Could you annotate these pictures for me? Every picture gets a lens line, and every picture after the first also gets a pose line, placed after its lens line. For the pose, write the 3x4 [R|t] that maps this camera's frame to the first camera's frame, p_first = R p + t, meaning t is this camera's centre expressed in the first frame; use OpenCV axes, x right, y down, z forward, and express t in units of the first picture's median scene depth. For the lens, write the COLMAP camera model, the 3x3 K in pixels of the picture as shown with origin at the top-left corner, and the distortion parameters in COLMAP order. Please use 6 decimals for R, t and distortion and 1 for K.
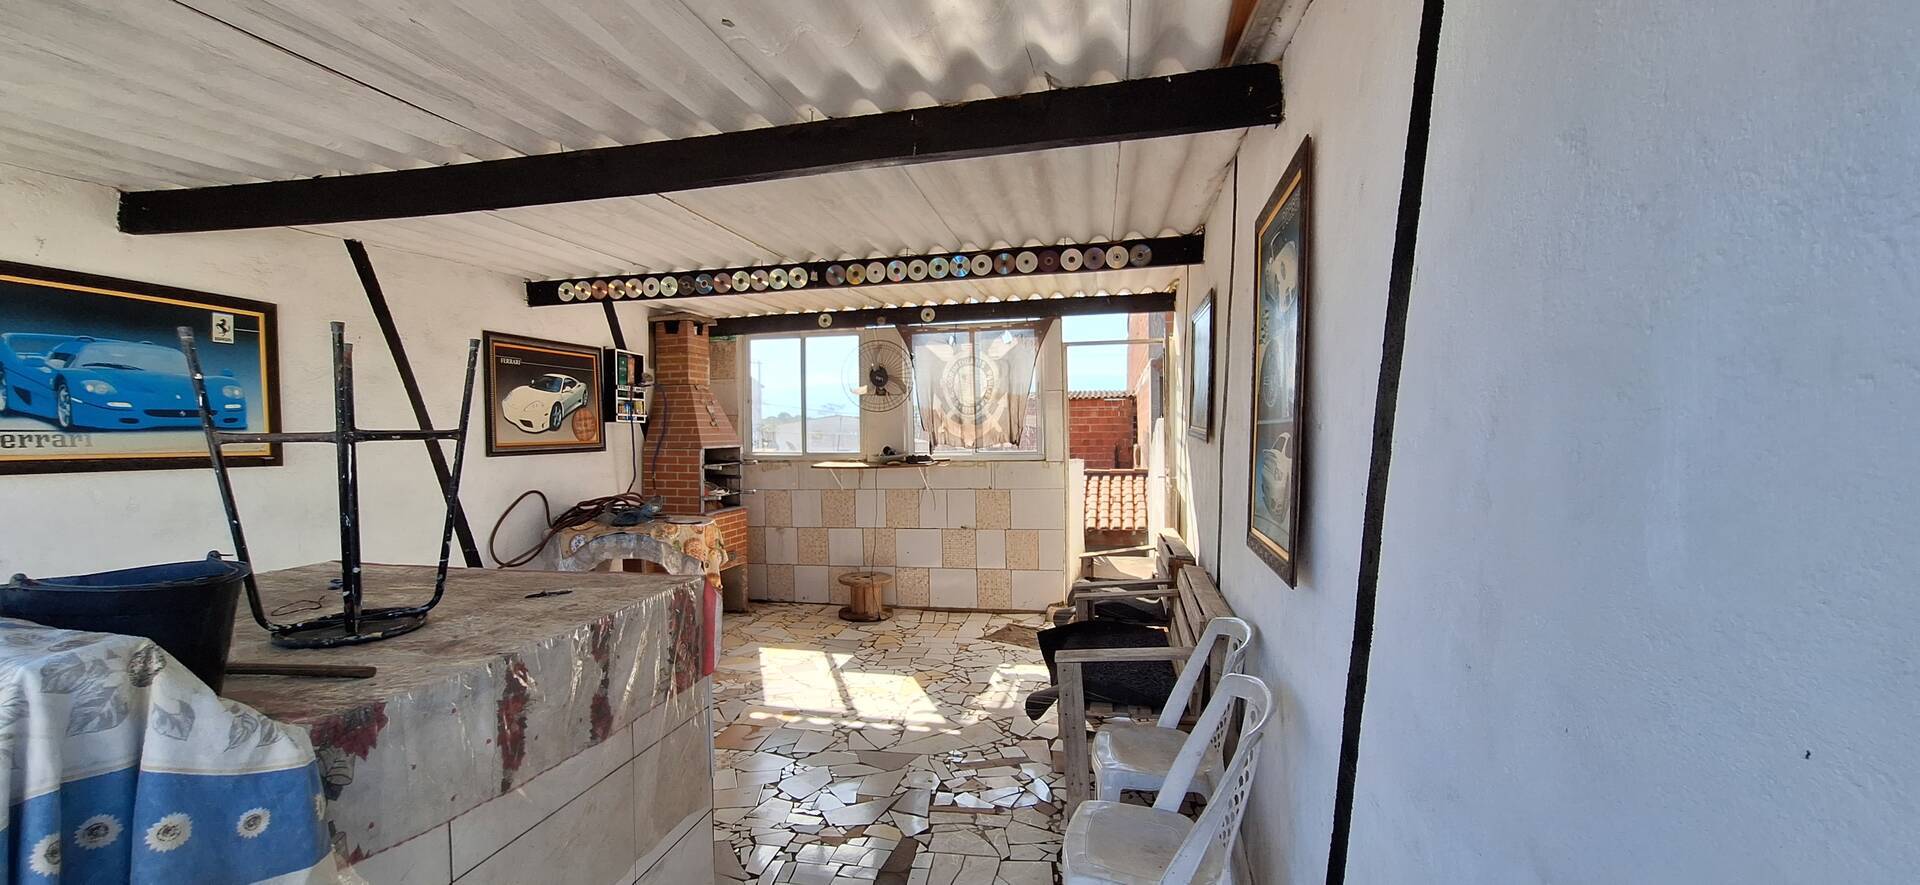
lens RADIAL K [[771.9, 0, 959.9], [0, 771.9, 444.2], [0, 0, 1]] dist [-0.000068, 0.000020]
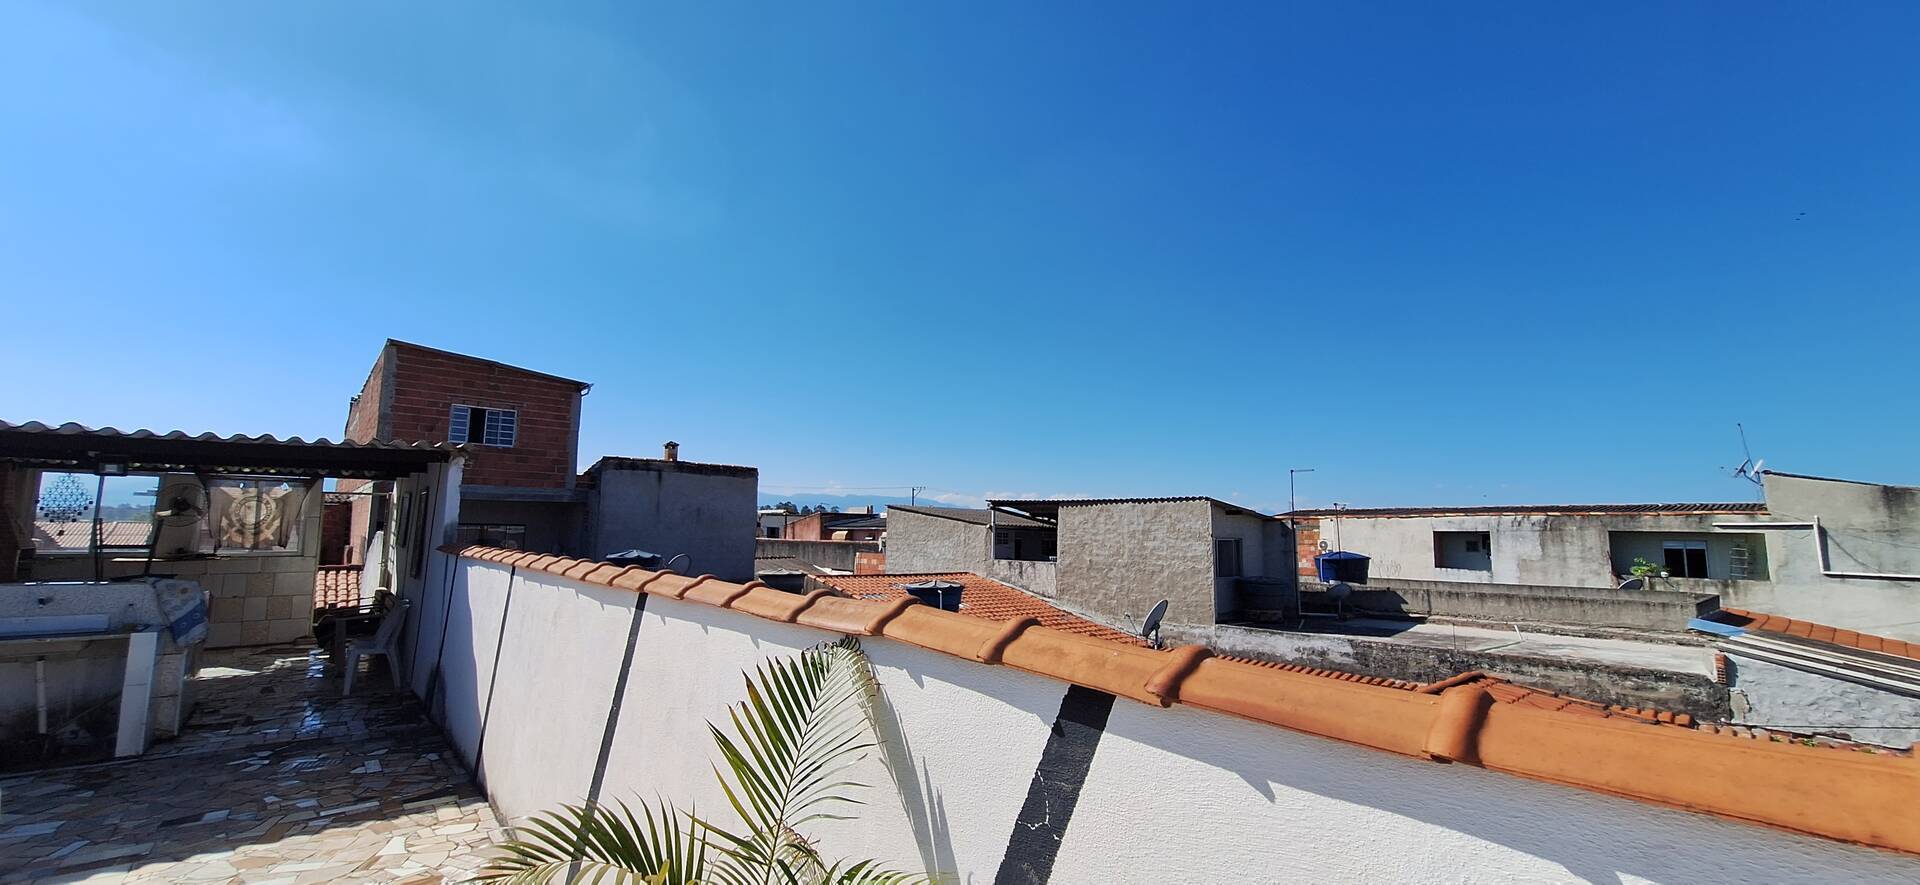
lens RADIAL K [[771.9, 0, 950.7], [0, 771.9, 439.7], [0, 0, 1]] dist [-0.000068, 0.000020]
pose [[0.623312, 0.110288, 0.774157, -0.480689], [-0.005838, 0.990633, -0.136427, -0.013906], [-0.781951, 0.080517, 0.618117, -1.708964]]
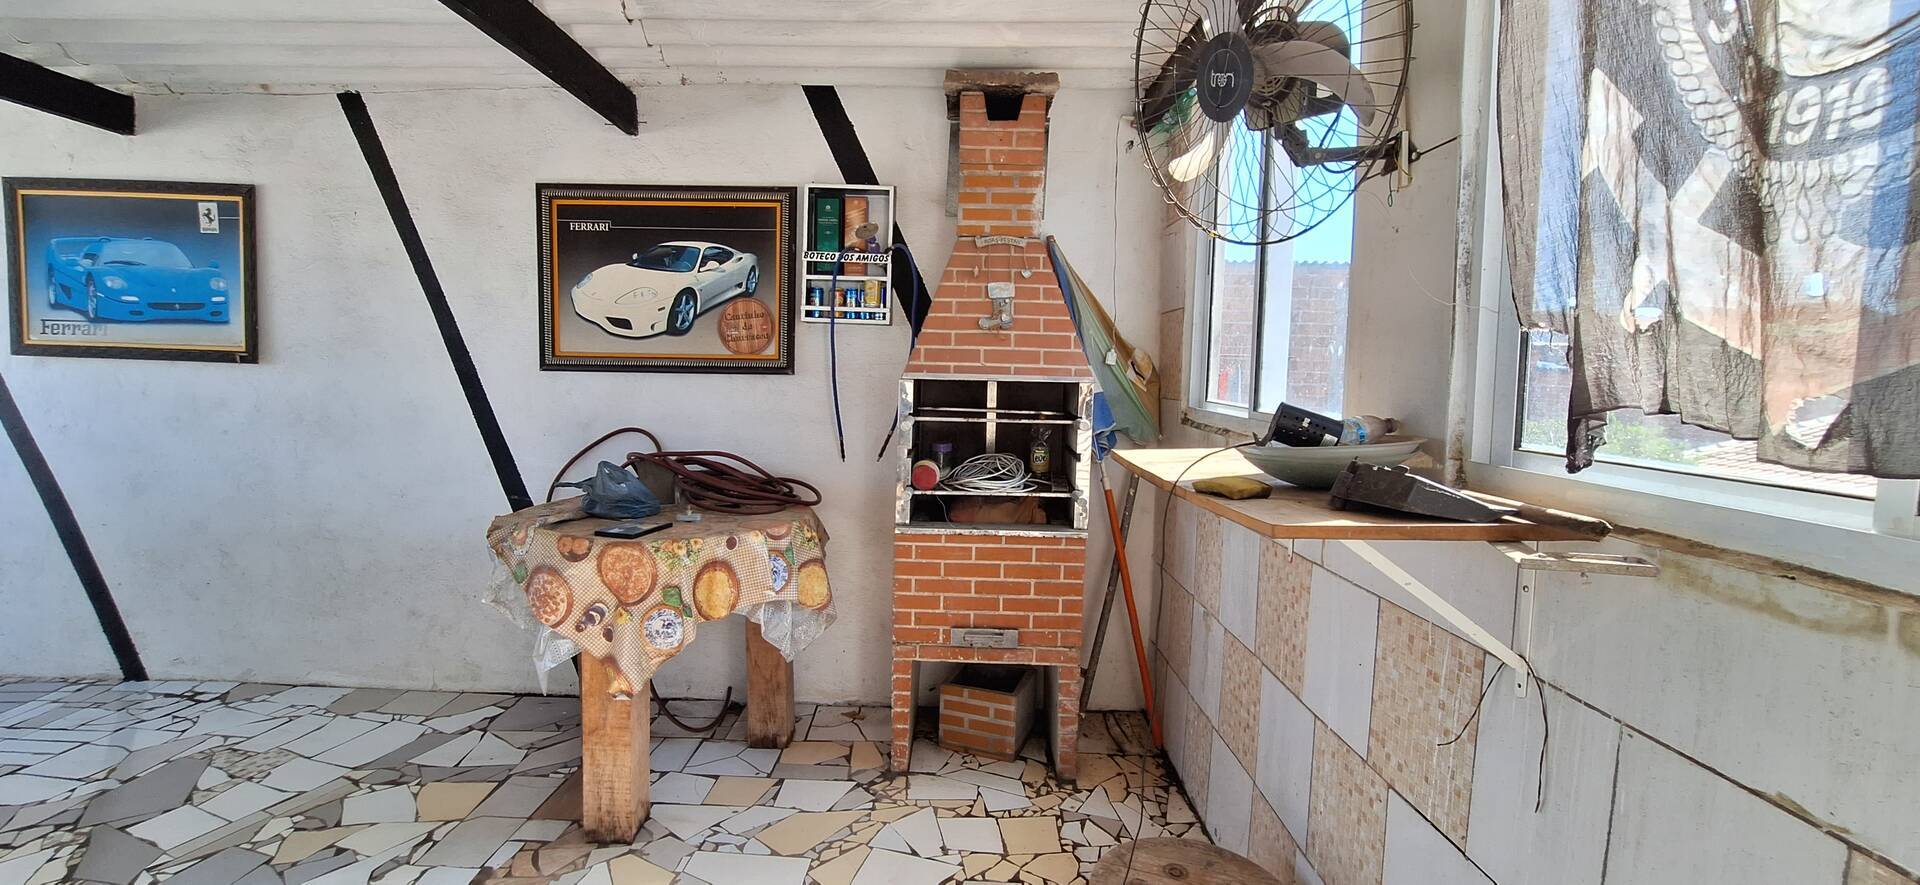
lens RADIAL K [[771.9, 0, 955.0], [0, 771.9, 437.4], [0, 0, 1]] dist [-0.000068, 0.000020]
pose [[0.189405, 0.100782, -0.976713, 0.126462], [-0.041770, 0.994645, 0.094532, -0.004153], [0.981010, 0.022892, 0.192600, 1.108462]]
